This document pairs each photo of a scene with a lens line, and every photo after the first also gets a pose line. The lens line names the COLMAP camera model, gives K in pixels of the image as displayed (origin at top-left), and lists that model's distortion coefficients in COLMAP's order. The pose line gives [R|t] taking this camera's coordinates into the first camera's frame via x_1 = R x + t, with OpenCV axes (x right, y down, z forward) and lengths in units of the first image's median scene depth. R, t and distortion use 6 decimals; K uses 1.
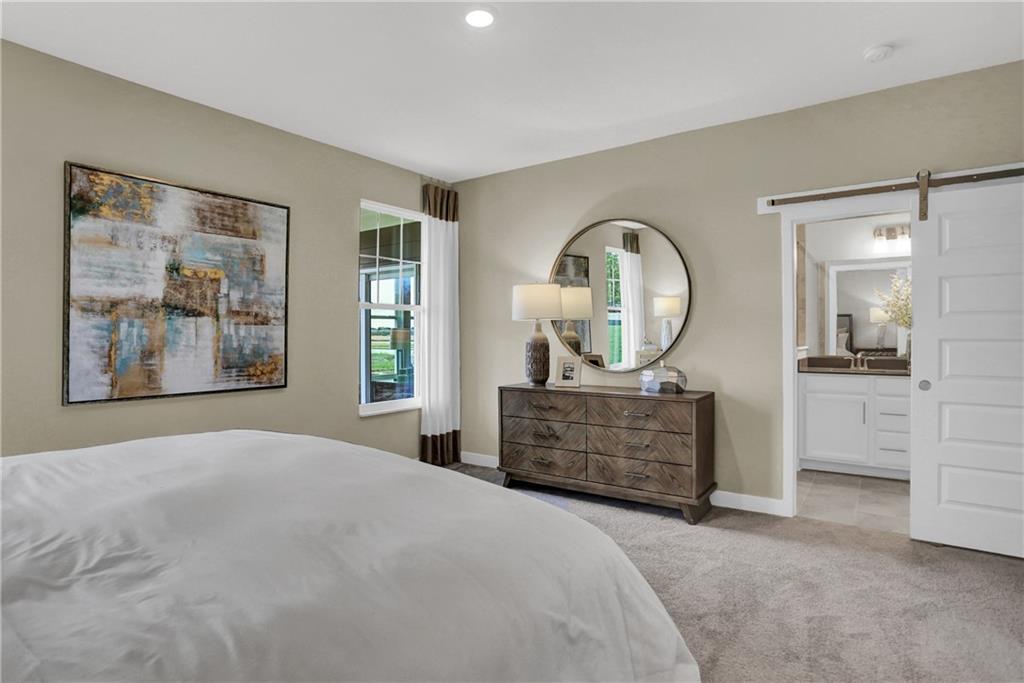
lens RADIAL K [[562.4, 0, 517.0], [0, 562.4, 350.8], [0, 0, 1]] dist [0.000862, 0.001449]
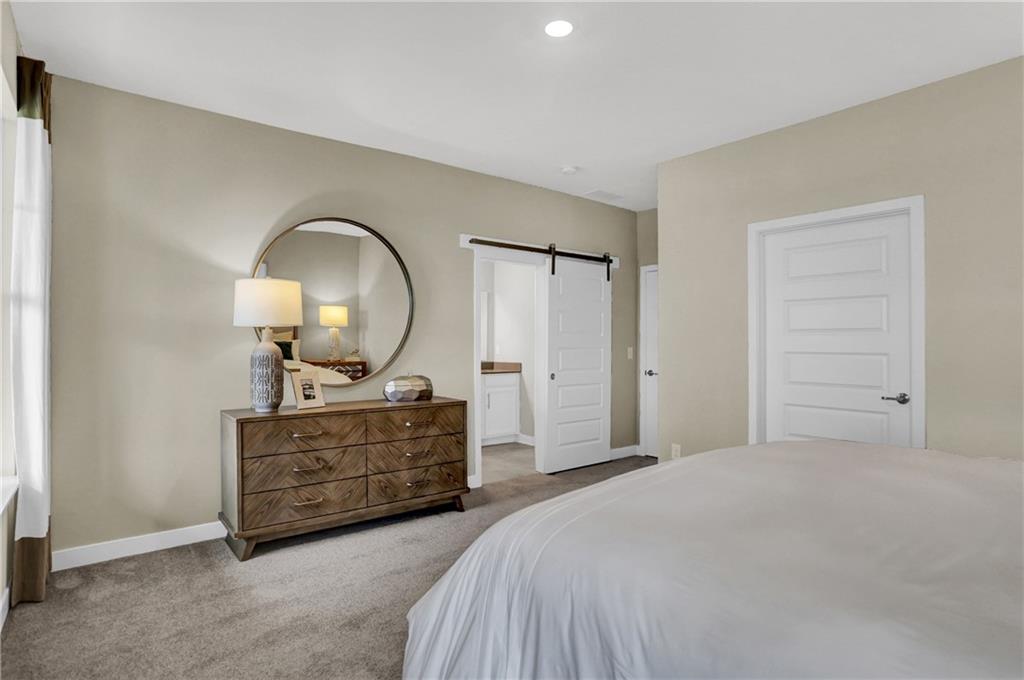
lens RADIAL K [[562.4, 0, 517.0], [0, 562.4, 349.3], [0, 0, 1]] dist [0.000862, 0.001449]
pose [[0.278100, -0.007051, 0.960526, -0.664107], [0.027639, 0.999618, -0.000664, -0.014343], [-0.960154, 0.026732, 0.278189, 0.504996]]
